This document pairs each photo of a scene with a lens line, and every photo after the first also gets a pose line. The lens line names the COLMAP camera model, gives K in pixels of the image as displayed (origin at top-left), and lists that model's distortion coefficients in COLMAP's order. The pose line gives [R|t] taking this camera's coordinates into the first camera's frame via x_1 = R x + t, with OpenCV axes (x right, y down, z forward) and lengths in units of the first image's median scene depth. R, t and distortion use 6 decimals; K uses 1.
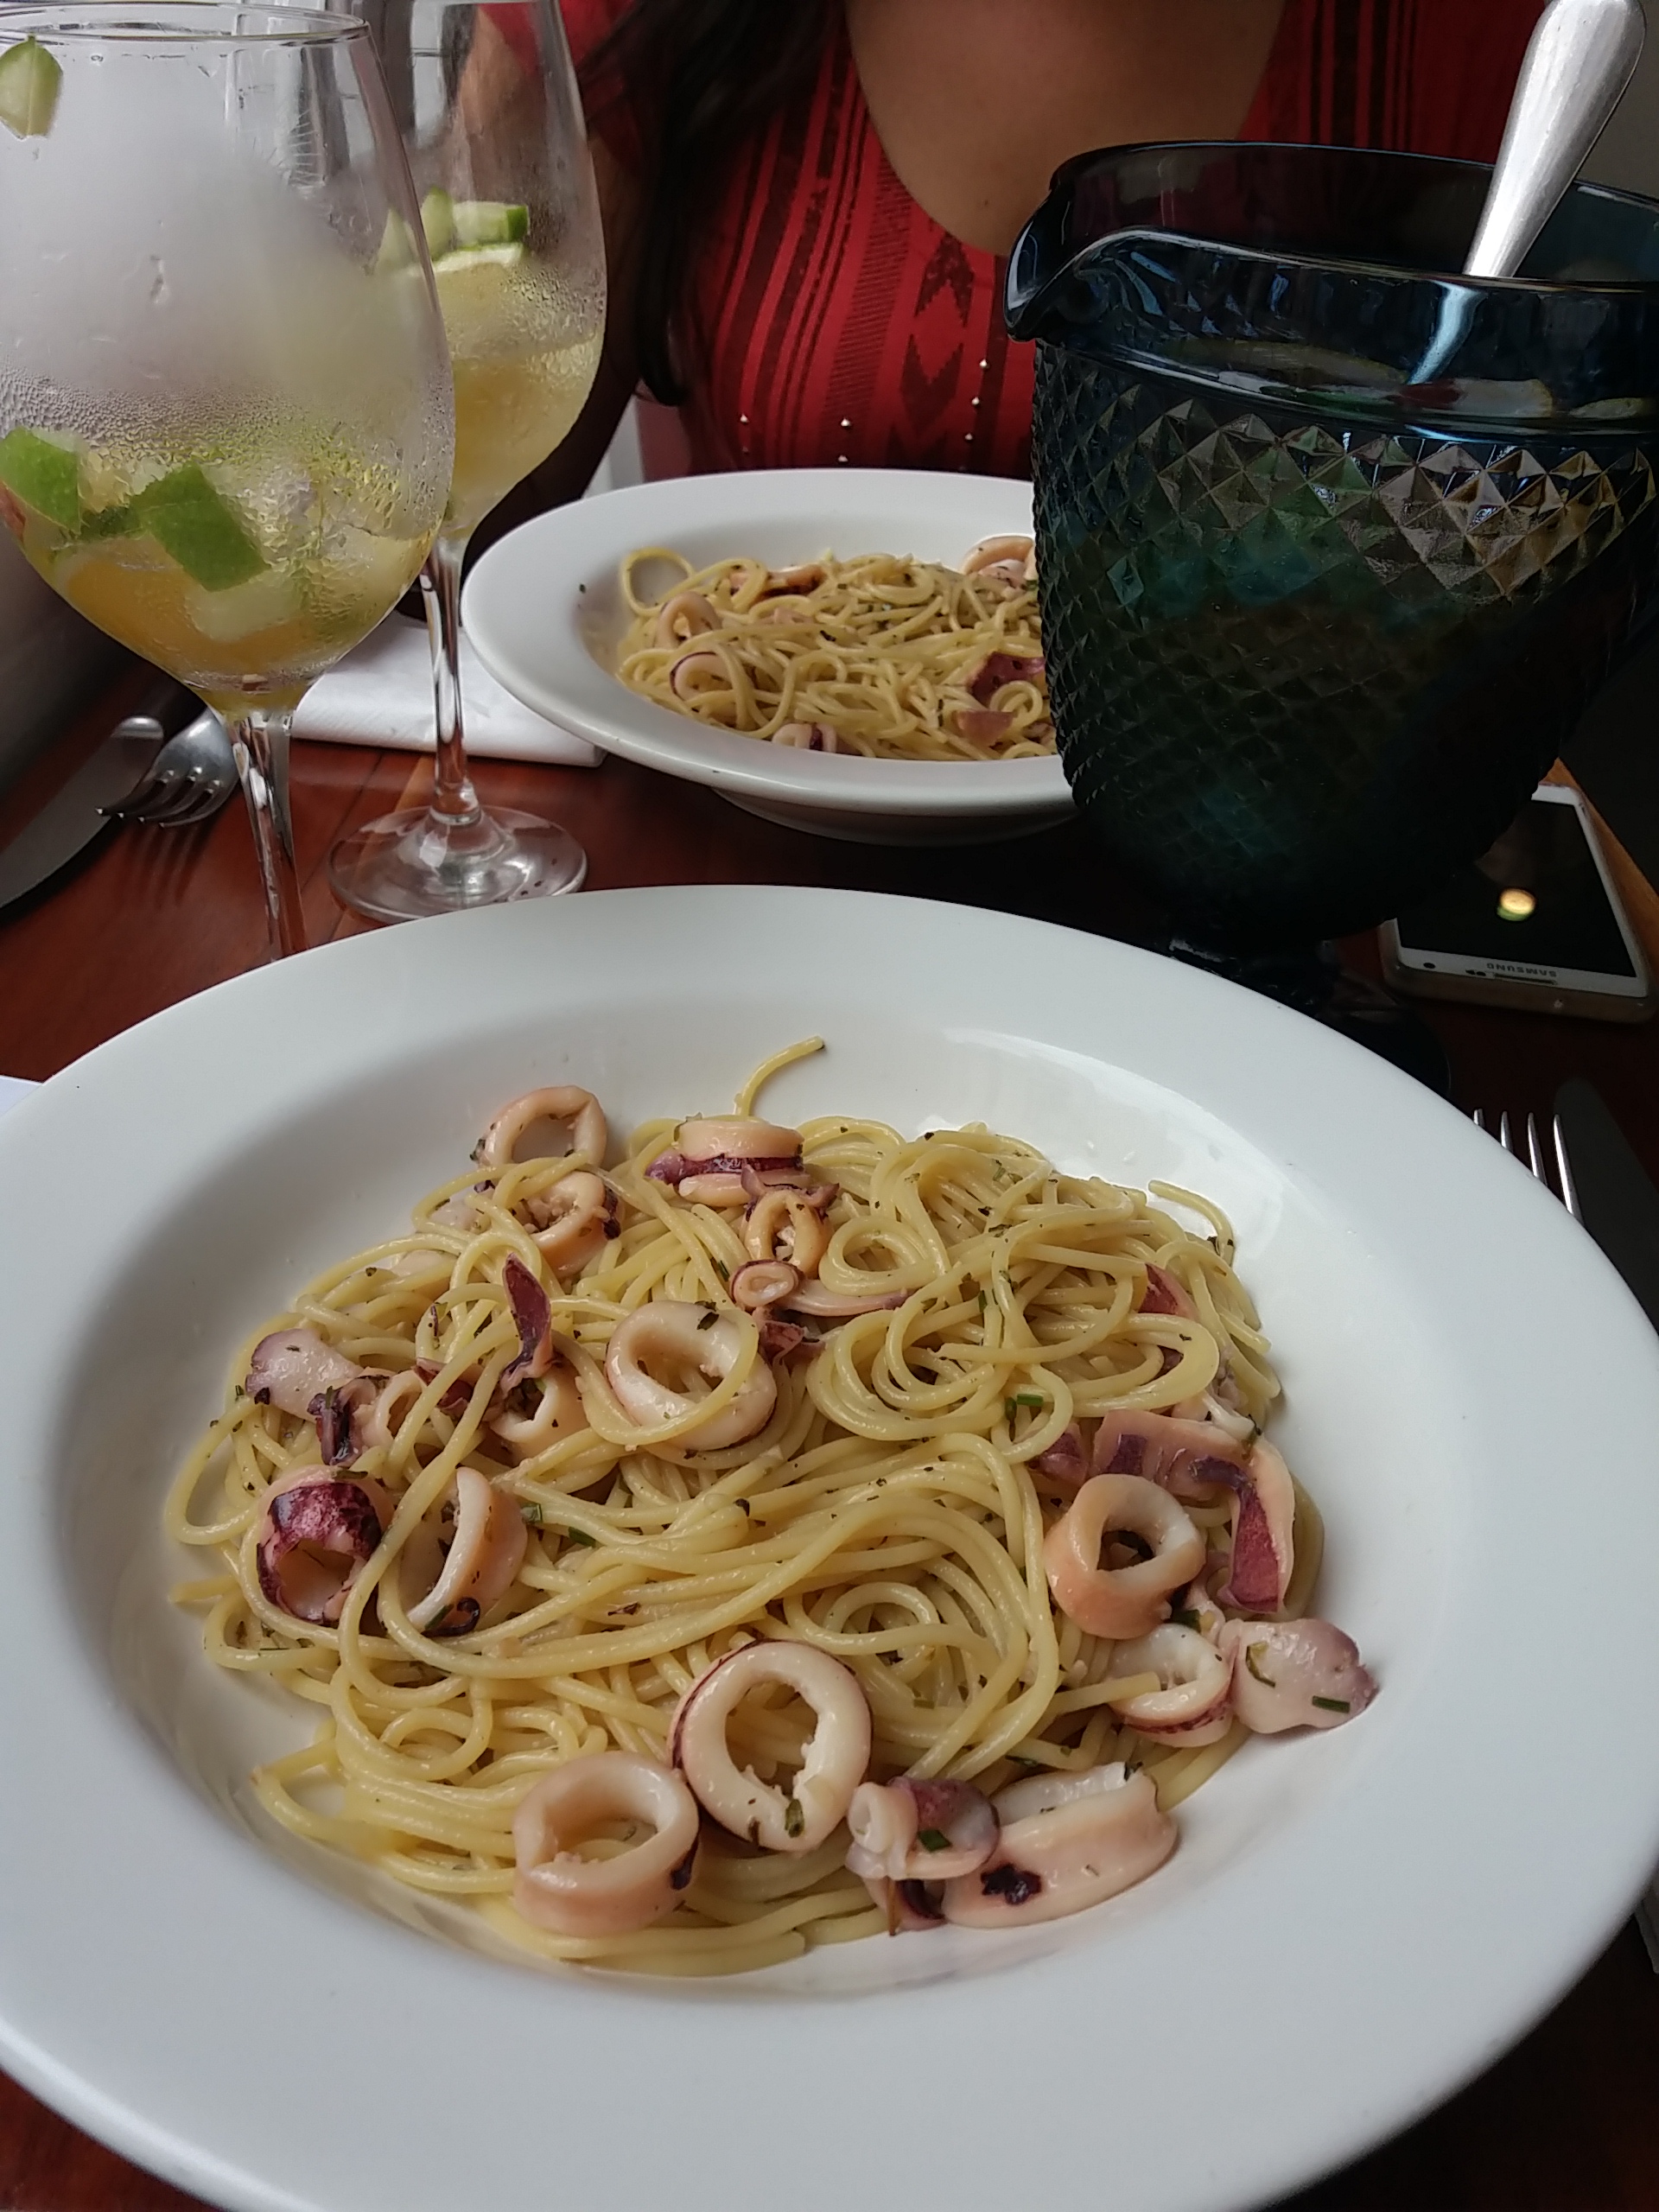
lens RADIAL K [[1806.3, 0, 840.1], [0, 1806.3, 1113.6], [0, 0, 1]] dist [0.231290, -0.740935]
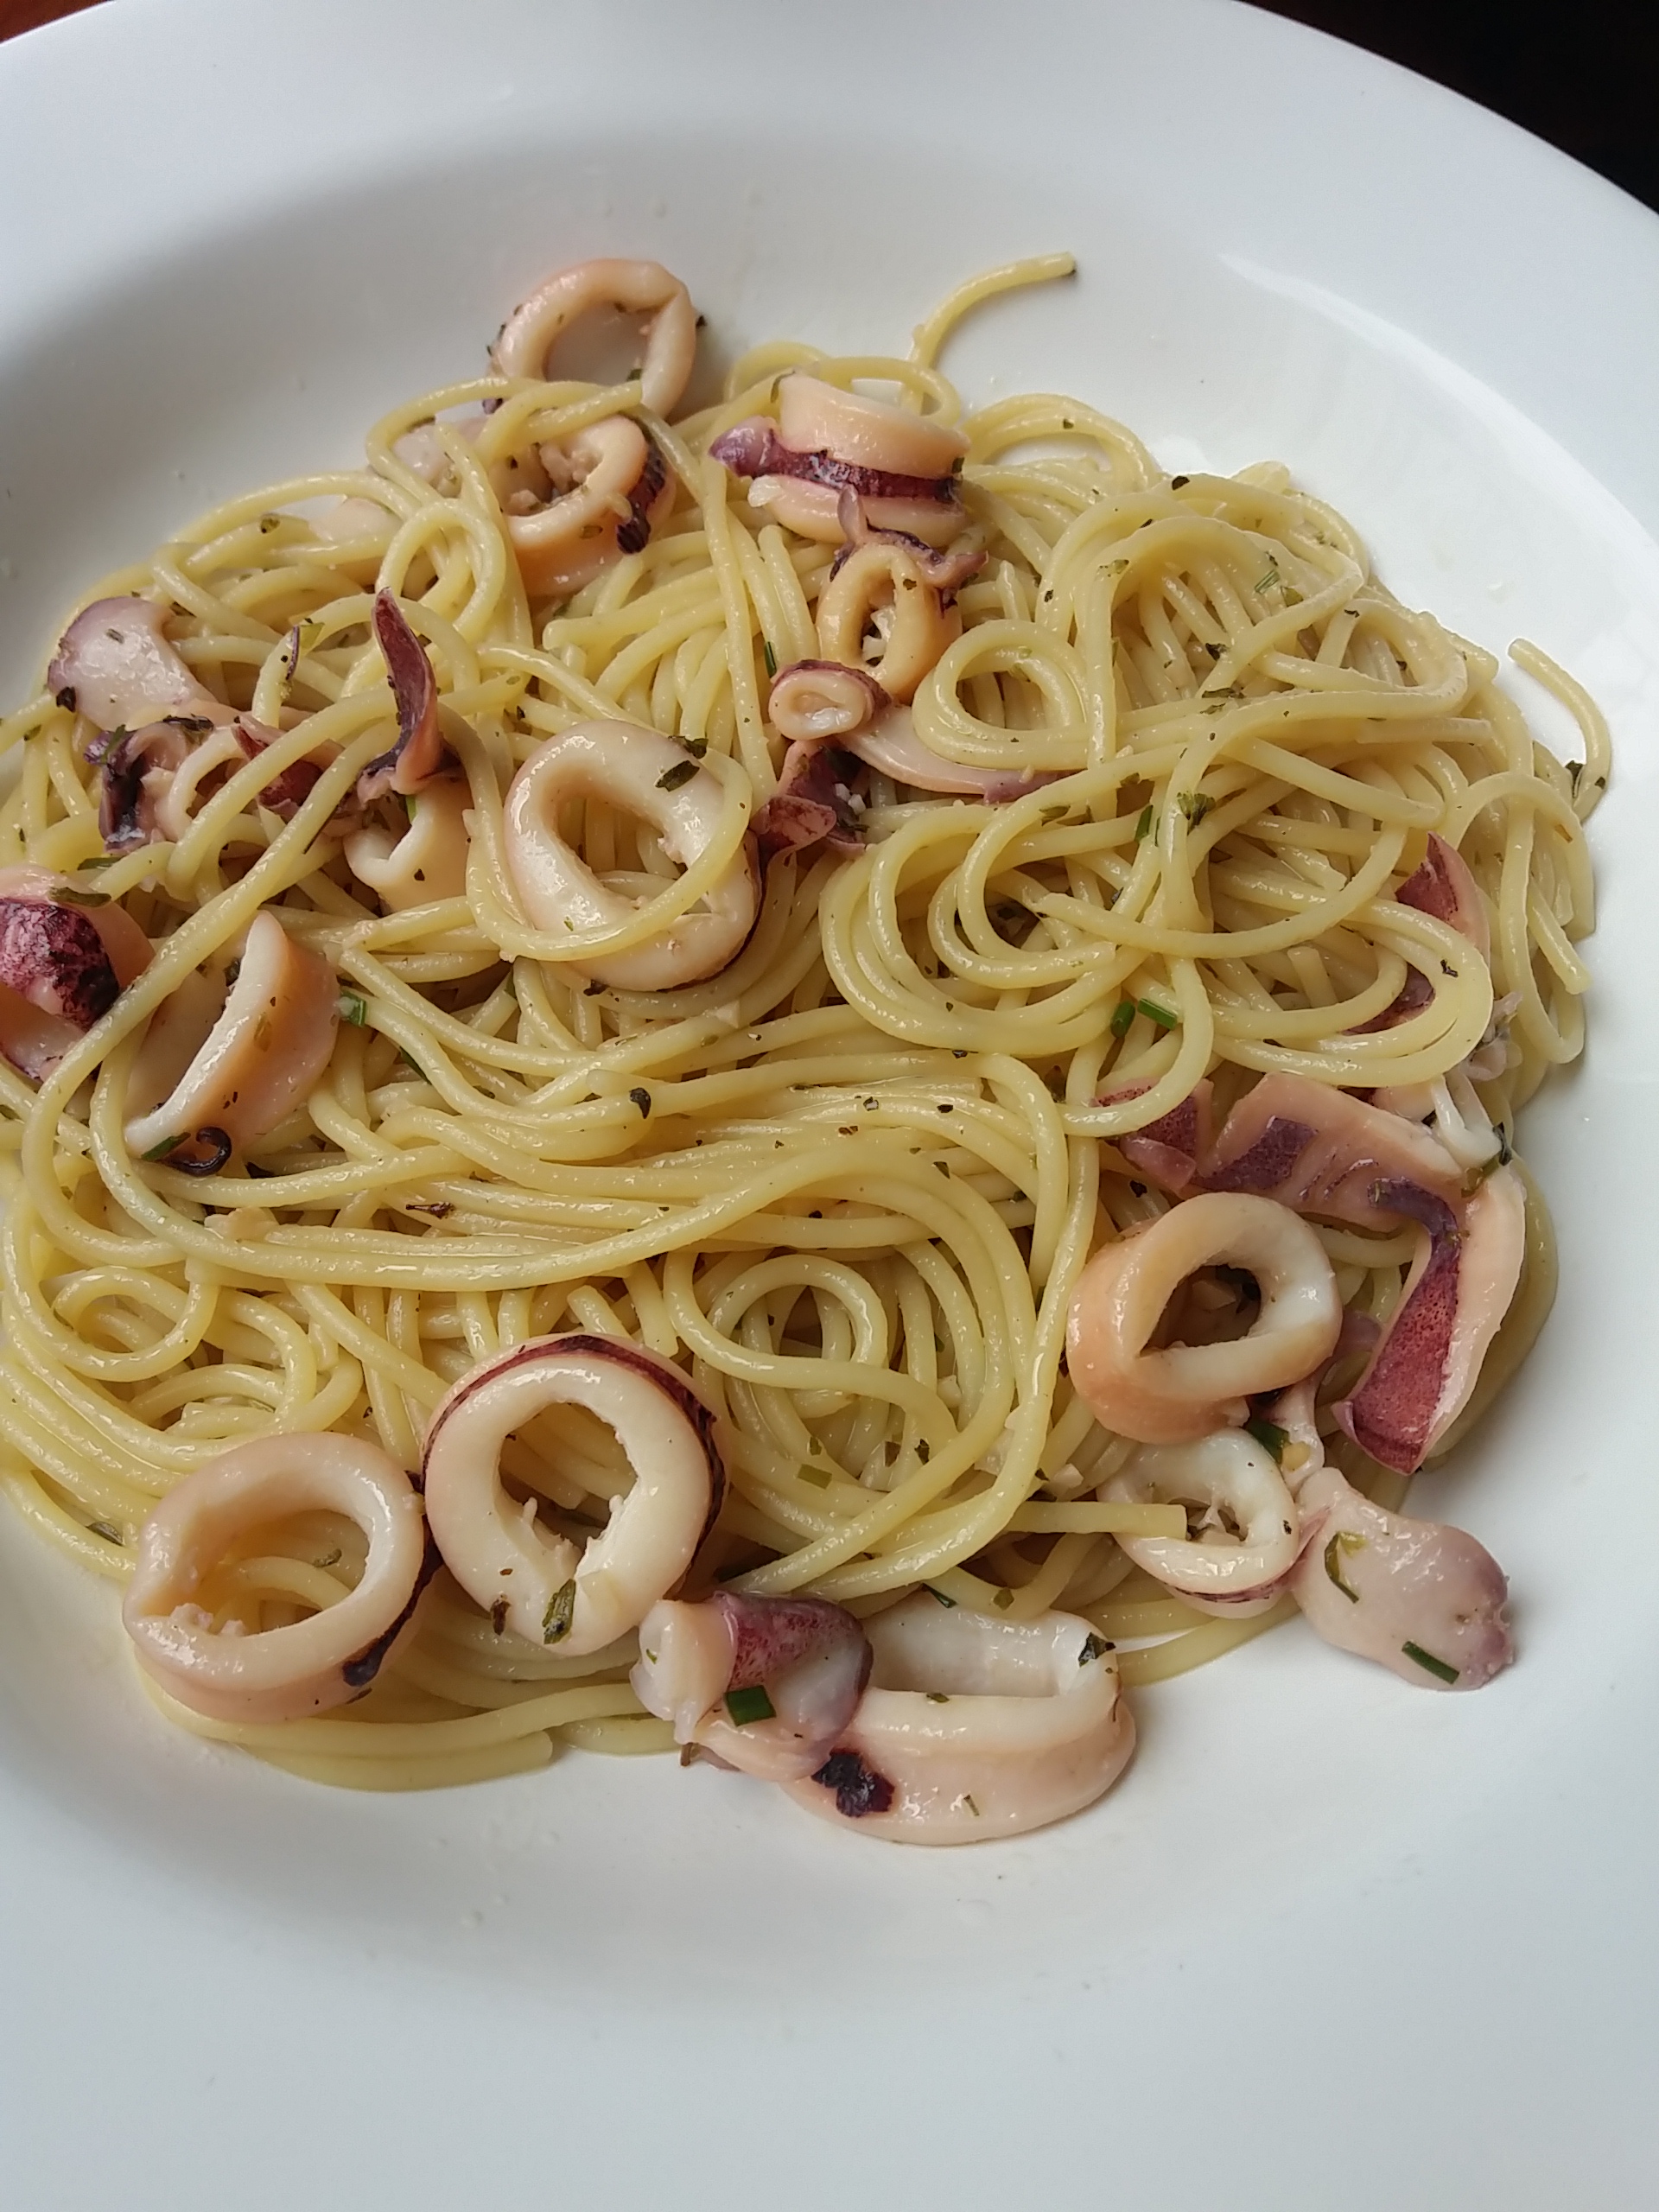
lens RADIAL K [[1806.3, 0, 840.1], [0, 1806.3, 1113.6], [0, 0, 1]] dist [0.231290, -0.740935]
pose [[0.956758, 0.267749, -0.113684, 0.082031], [-0.186670, 0.864883, 0.465974, -0.086335], [0.223088, -0.424603, 0.877464, 0.419749]]
